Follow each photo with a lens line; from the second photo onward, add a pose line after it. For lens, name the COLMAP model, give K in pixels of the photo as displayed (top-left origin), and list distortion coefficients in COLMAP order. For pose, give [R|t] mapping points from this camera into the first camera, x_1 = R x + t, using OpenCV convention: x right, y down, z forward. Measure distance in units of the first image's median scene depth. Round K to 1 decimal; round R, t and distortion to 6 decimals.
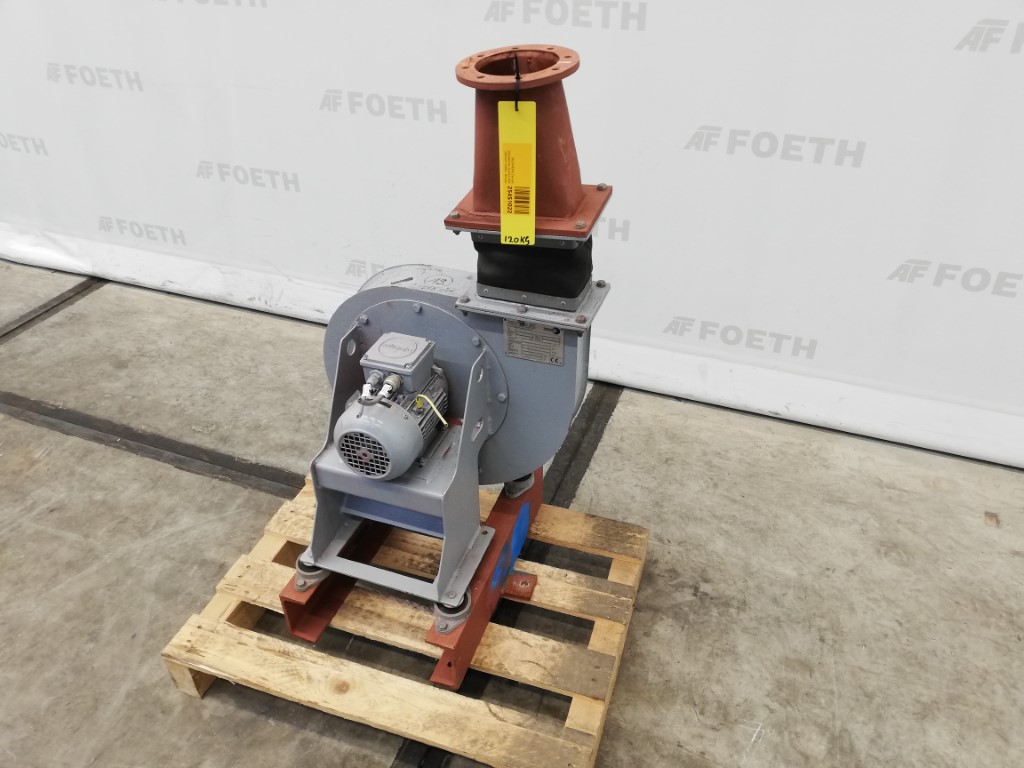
lens RADIAL K [[762.5, 0, 512.4], [0, 762.5, 377.7], [0, 0, 1]] dist [0.008241, -0.005977]
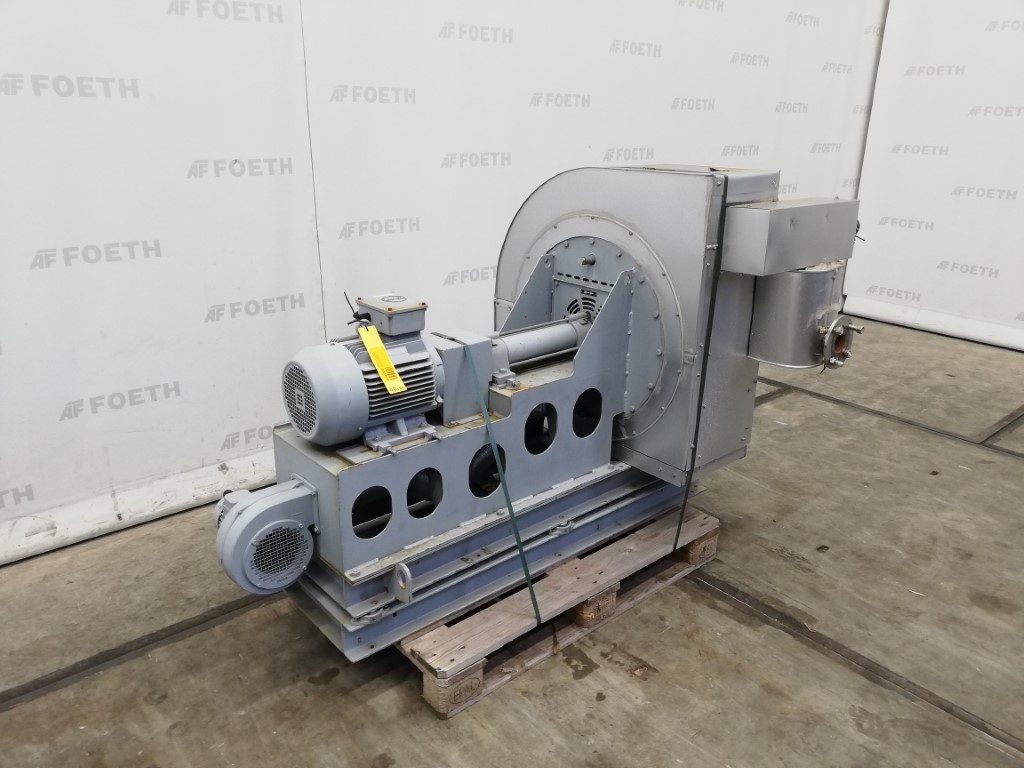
lens RADIAL K [[762.5, 0, 515.5], [0, 762.5, 384.3], [0, 0, 1]] dist [0.008241, -0.005977]
pose [[0.469016, -0.276574, 0.838768, -2.159079], [0.482535, 0.875672, 0.018922, -0.233487], [-0.739719, 0.395860, 0.544161, 0.259089]]
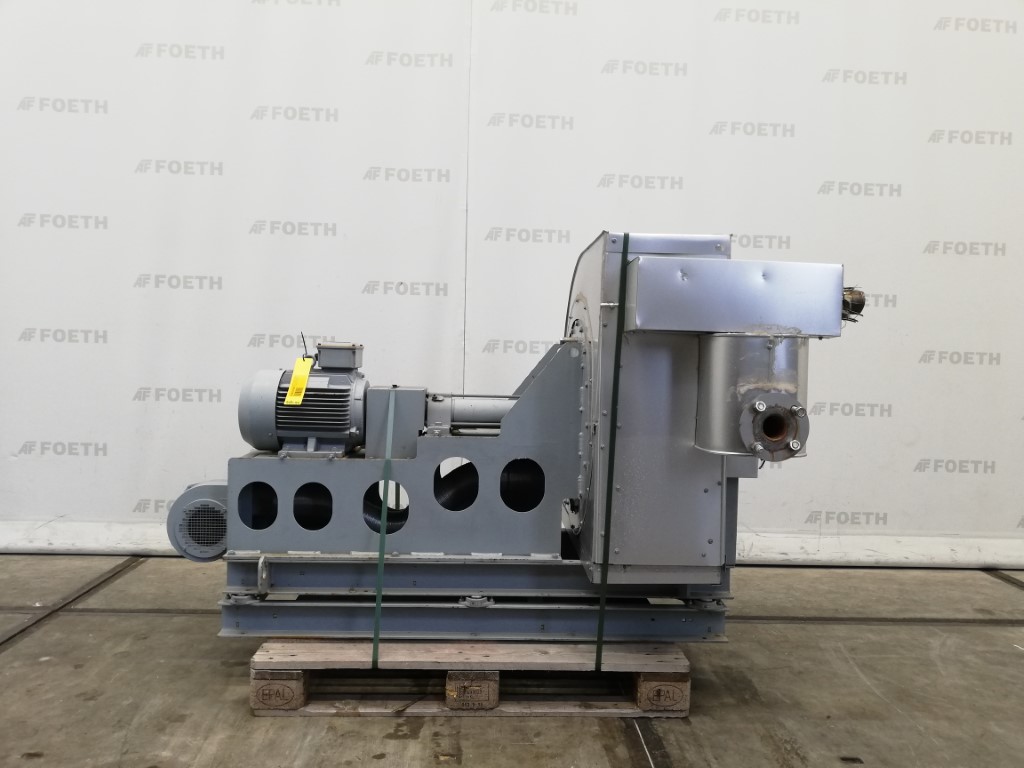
lens RADIAL K [[762.5, 0, 513.5], [0, 762.5, 388.6], [0, 0, 1]] dist [0.008241, -0.005977]
pose [[0.916954, 0.015725, 0.398684, -1.604830], [0.193970, 0.855629, -0.479870, 0.291448], [-0.348671, 0.517351, 0.781522, -0.114440]]
